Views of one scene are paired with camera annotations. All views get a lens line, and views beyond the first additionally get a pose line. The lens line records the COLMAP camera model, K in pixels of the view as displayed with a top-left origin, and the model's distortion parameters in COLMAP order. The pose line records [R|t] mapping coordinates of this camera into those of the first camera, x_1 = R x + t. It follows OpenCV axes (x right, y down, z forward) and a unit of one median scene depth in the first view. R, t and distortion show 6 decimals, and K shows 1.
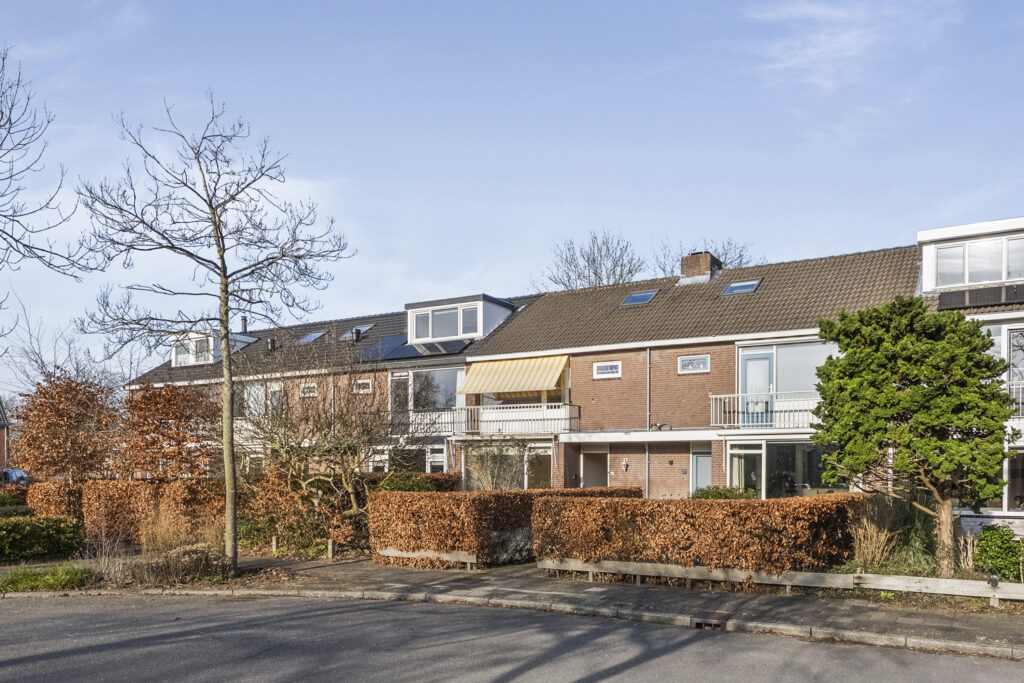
lens RADIAL K [[549.7, 0, 512.0], [0, 549.7, 341.5], [0, 0, 1]] dist [-0.002444, -0.000690]
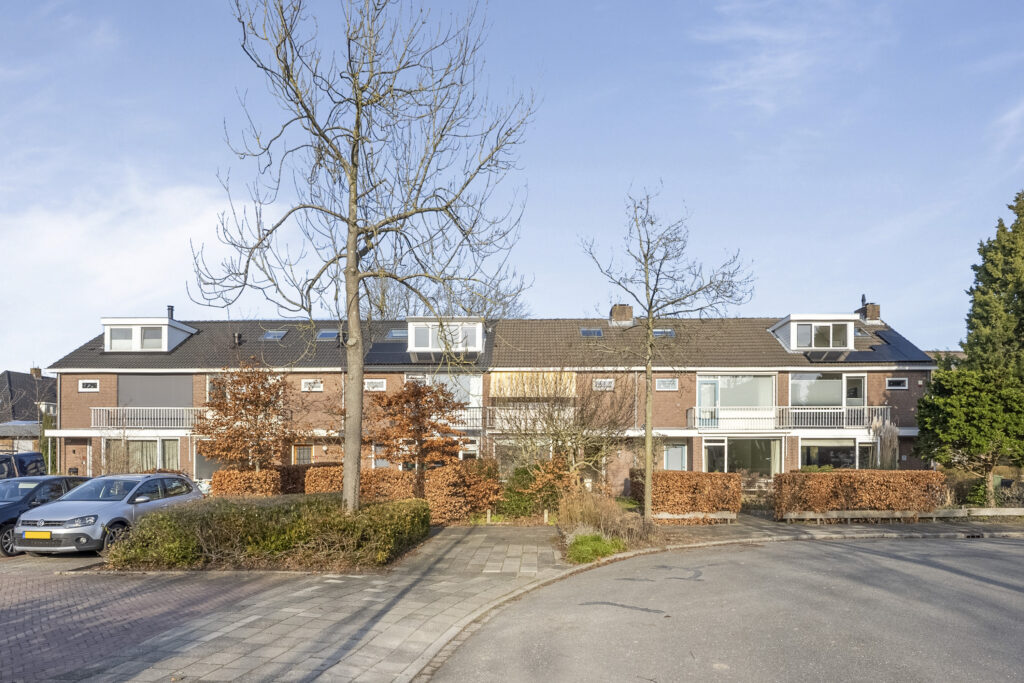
lens RADIAL K [[440.6, 0, 512.0], [0, 440.6, 341.5], [0, 0, 1]] dist [-0.007640, -0.000008]
pose [[0.931177, 0.090120, 0.353254, -0.511274], [-0.079947, 0.995857, -0.043318, 0.011636], [-0.355694, 0.012095, 0.934524, 0.045485]]
